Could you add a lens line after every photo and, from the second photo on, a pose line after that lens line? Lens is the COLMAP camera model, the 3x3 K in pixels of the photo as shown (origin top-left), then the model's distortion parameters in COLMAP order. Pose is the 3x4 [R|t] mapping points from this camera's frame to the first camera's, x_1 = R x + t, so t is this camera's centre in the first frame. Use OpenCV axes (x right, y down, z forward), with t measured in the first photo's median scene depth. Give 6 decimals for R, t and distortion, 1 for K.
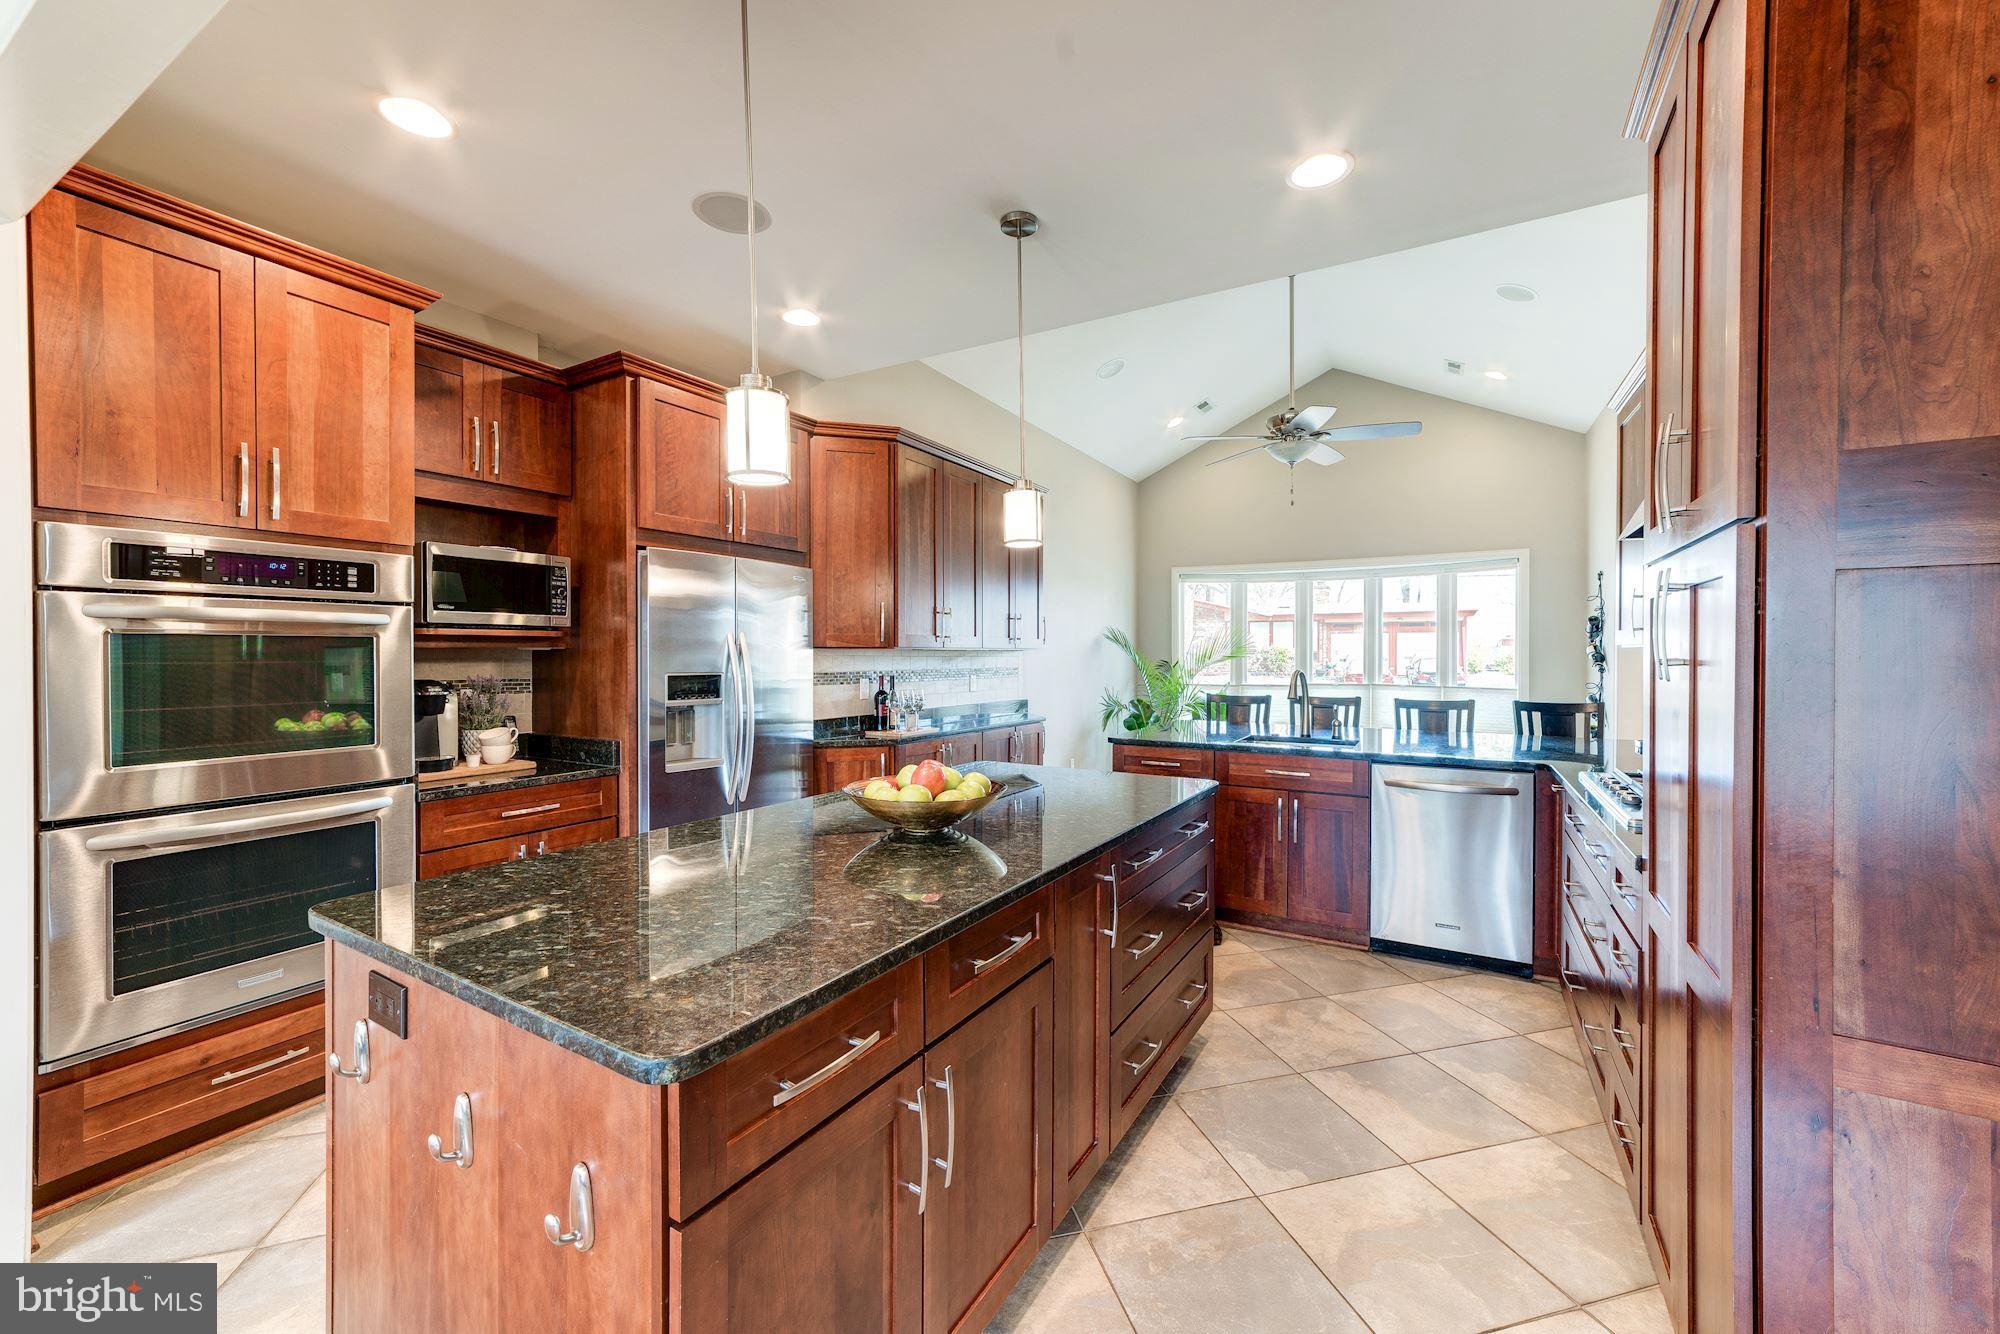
lens RADIAL K [[781.1, 0, 1012.0], [0, 781.1, 661.0], [0, 0, 1]] dist [0.001758, 0.002790]
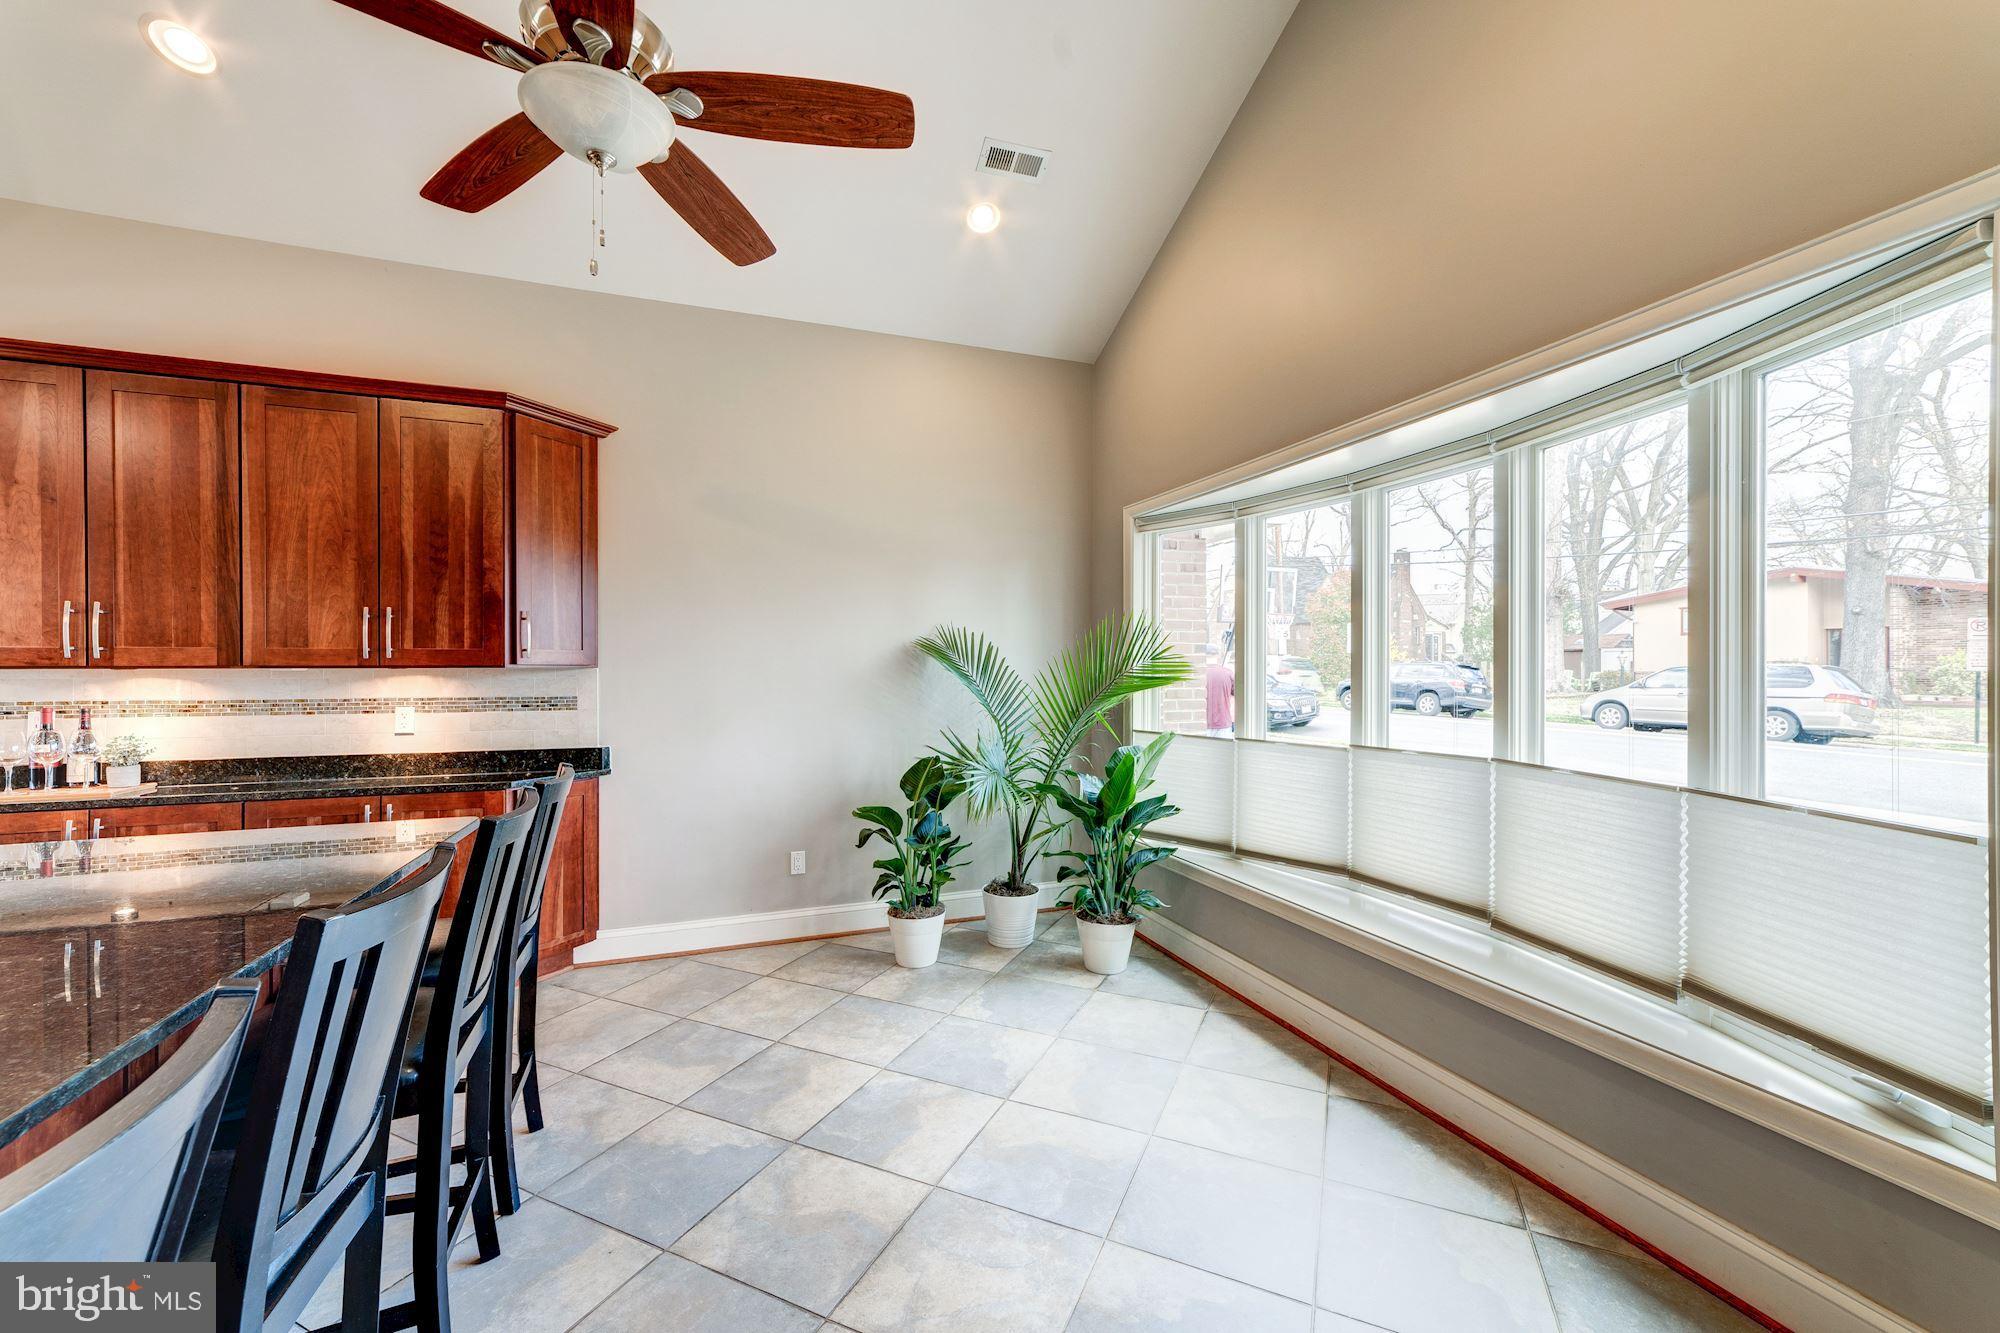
lens RADIAL K [[781.1, 0, 1013.9], [0, 781.1, 671.5], [0, 0, 1]] dist [0.001758, 0.002790]
pose [[0.765344, -0.002028, -0.643619, 0.966326], [-0.001194, 0.999989, -0.004571, -0.011405], [0.643621, 0.004267, 0.765333, 1.061756]]
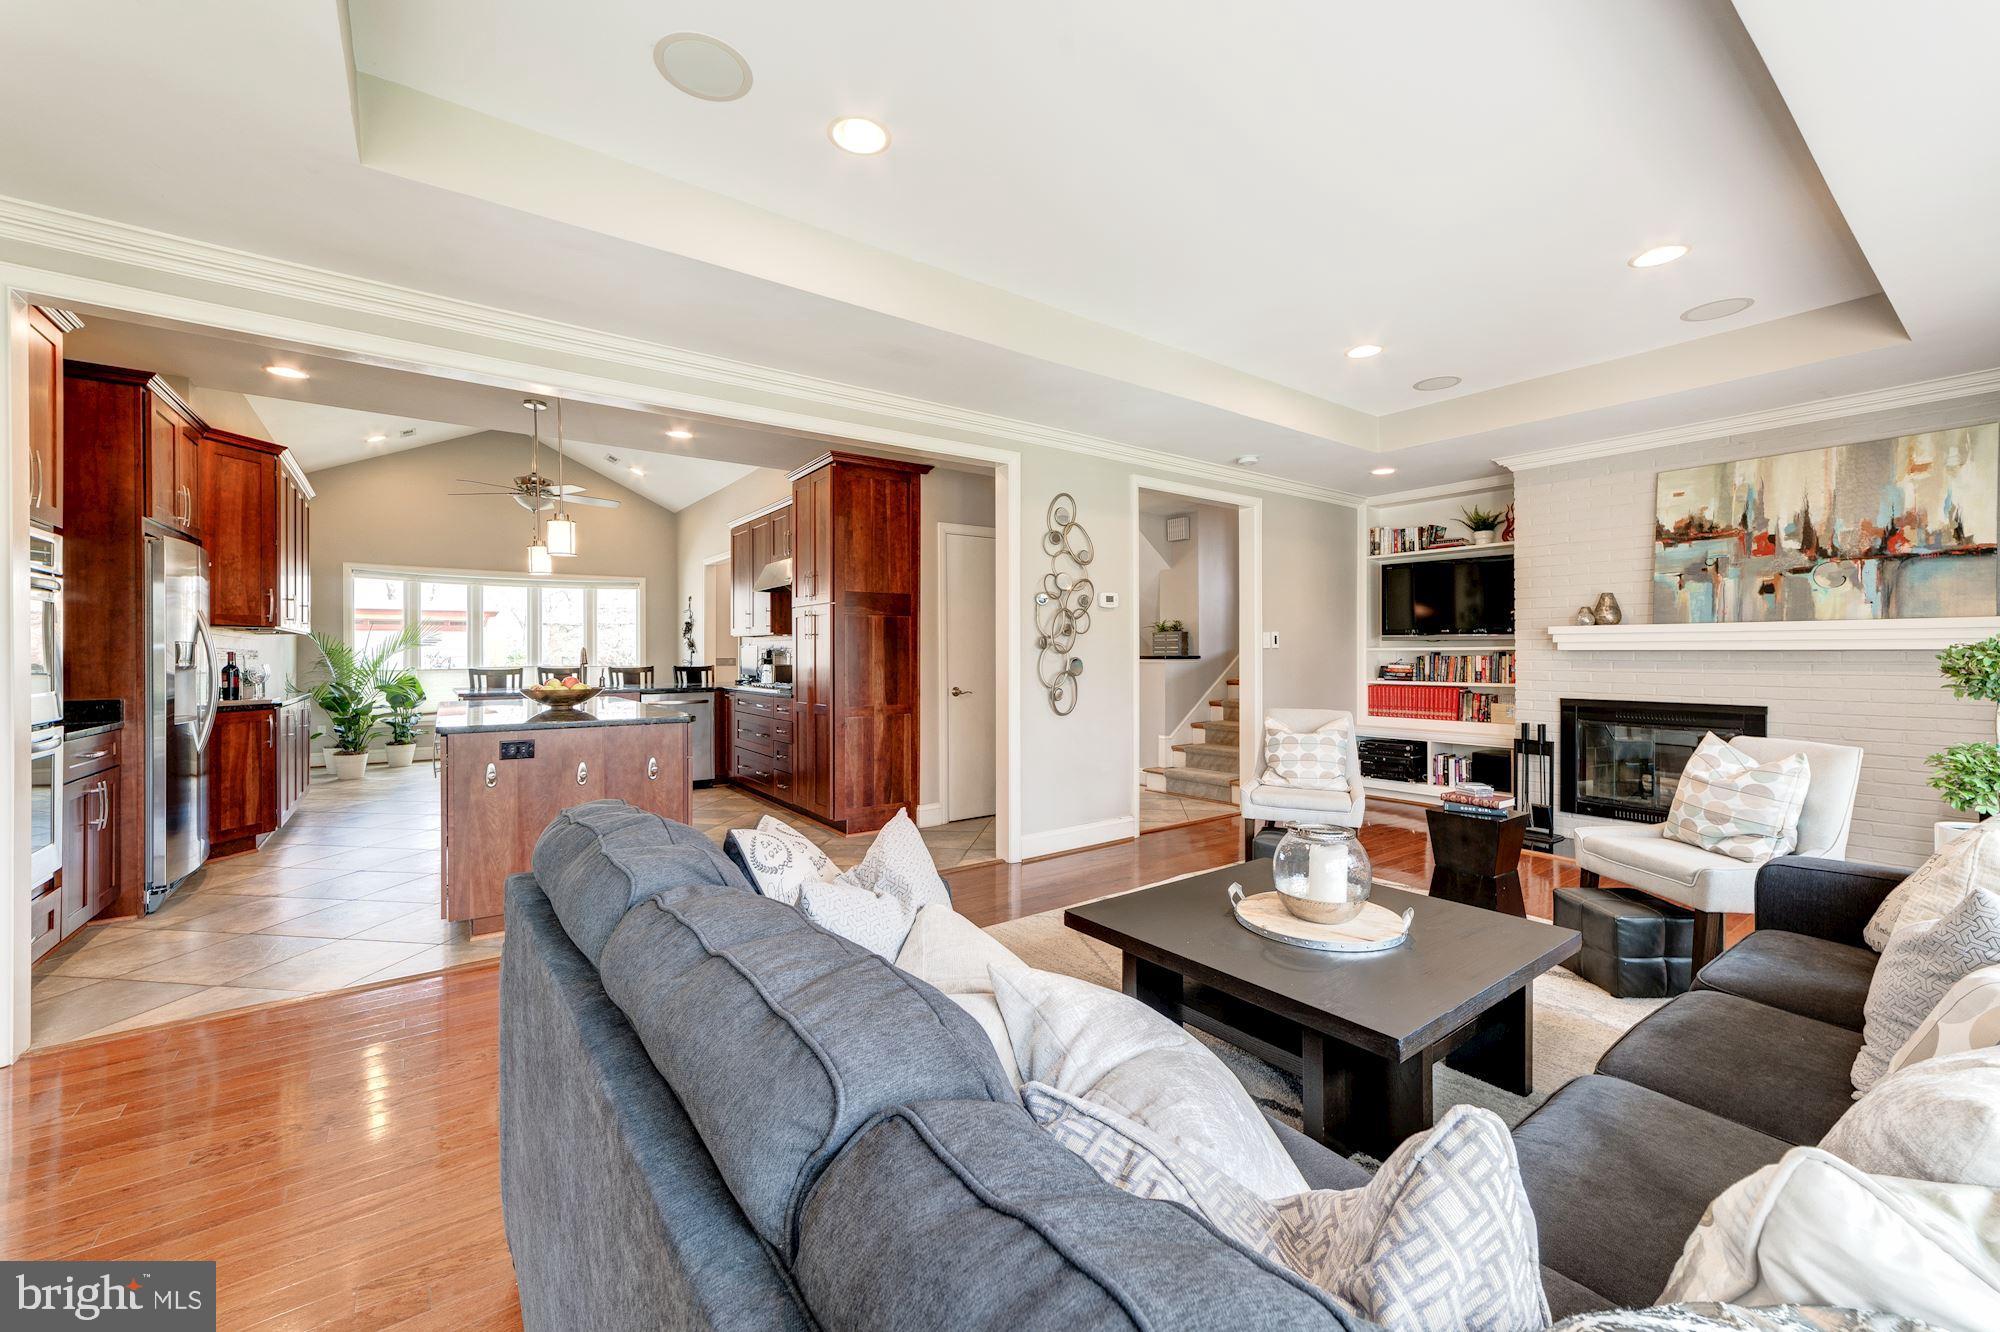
lens RADIAL K [[781.1, 0, 1007.8], [0, 781.1, 651.8], [0, 0, 1]] dist [0.001758, 0.002790]
pose [[0.402312, 0.000857, 0.915502, -0.812978], [0.013355, 0.999888, -0.006805, 0.045297], [-0.915405, 0.014964, 0.402255, -0.515512]]
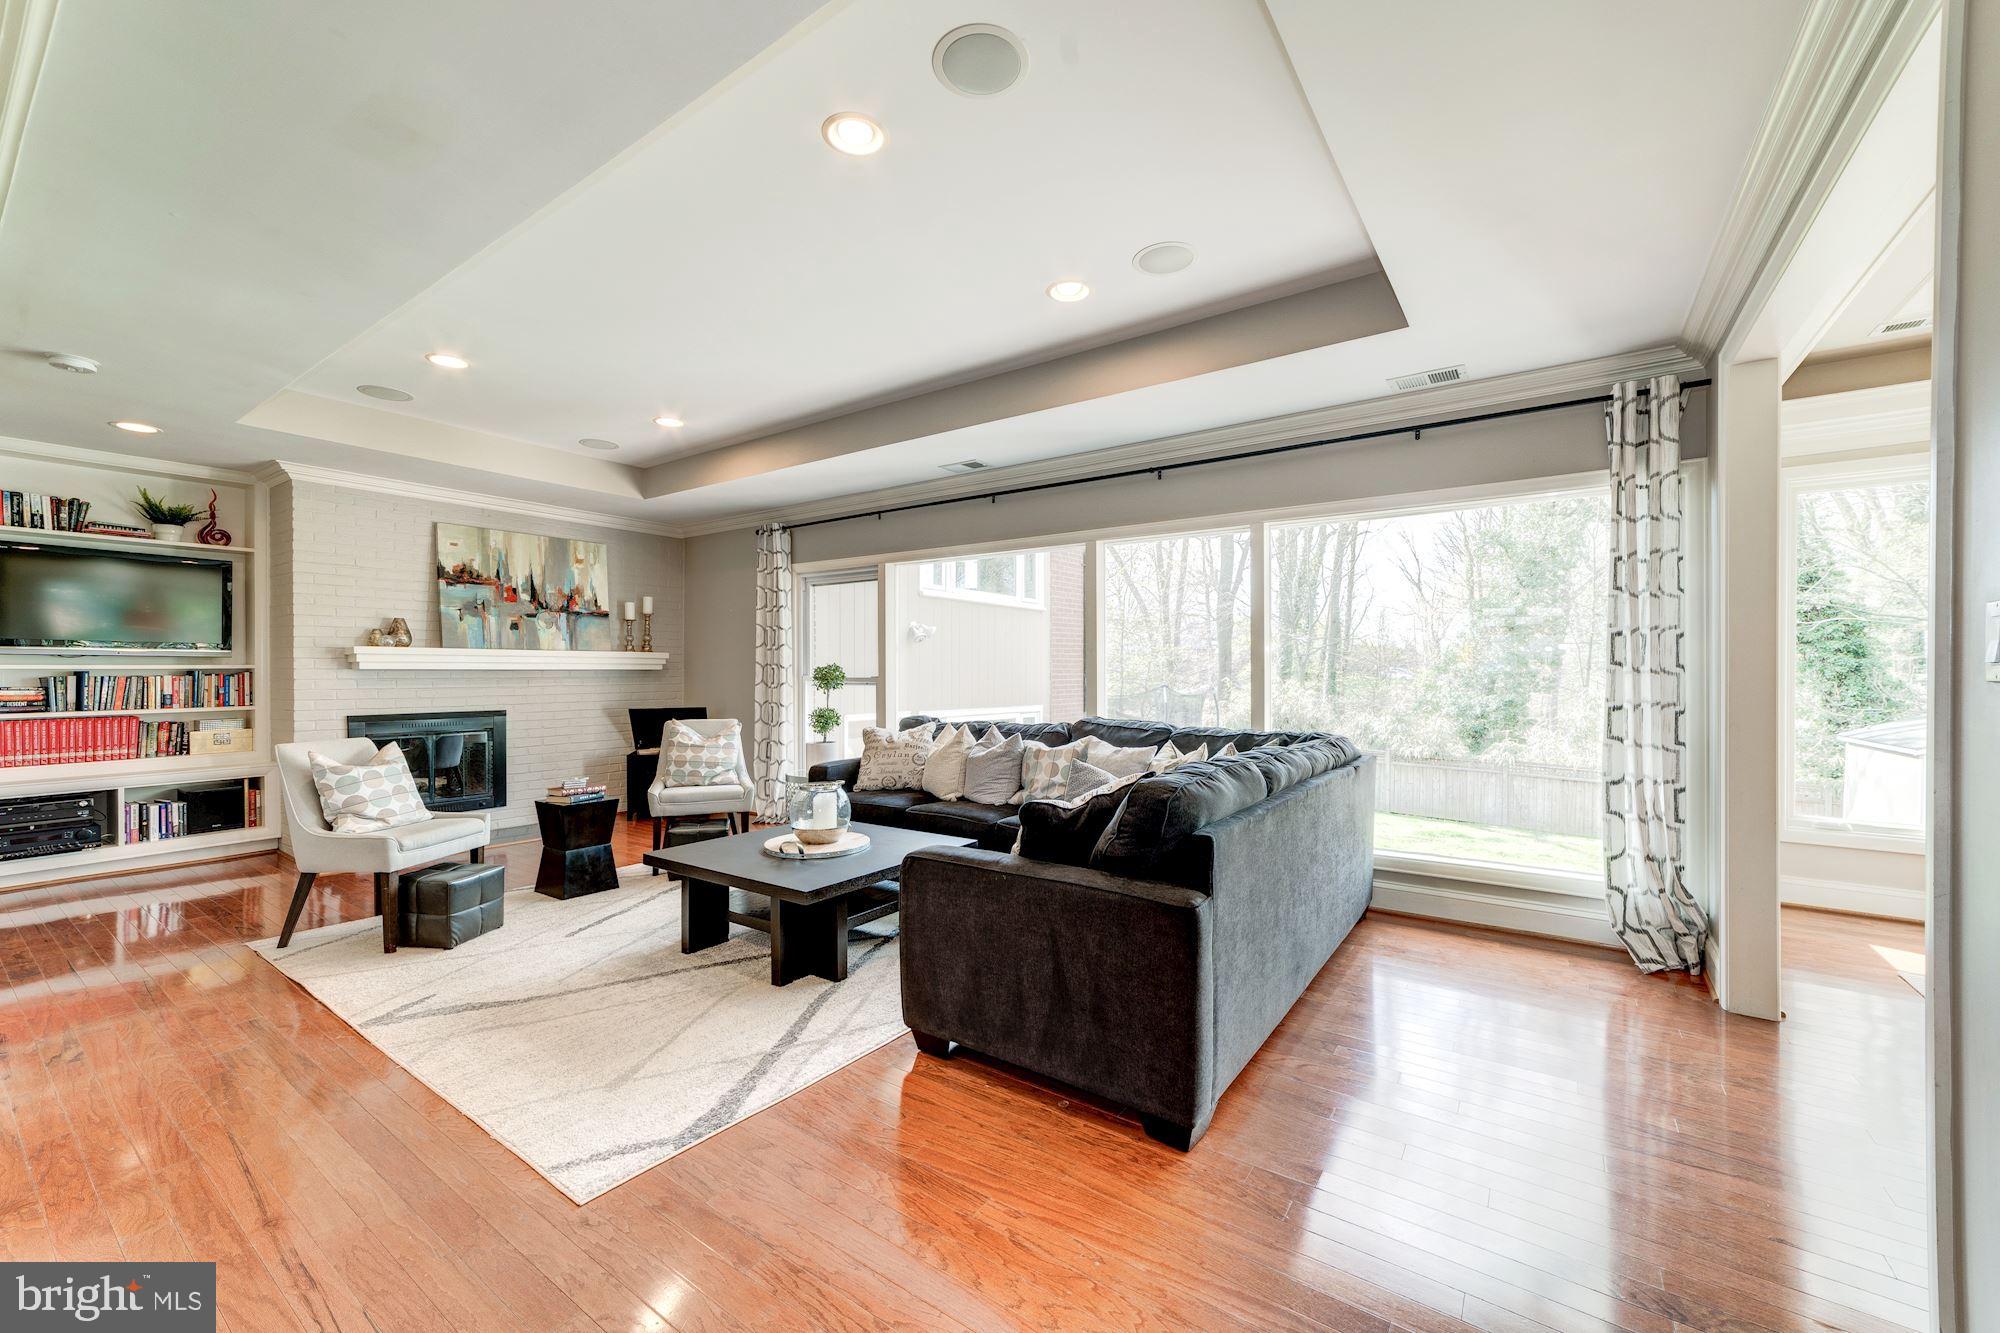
lens RADIAL K [[781.1, 0, 981.0], [0, 781.1, 667.4], [0, 0, 1]] dist [0.001758, 0.002790]
pose [[-0.992917, 0.001665, 0.118795, -0.489903], [0.002861, 0.999947, 0.009895, 0.033272], [-0.118772, 0.010165, -0.992870, 0.350048]]
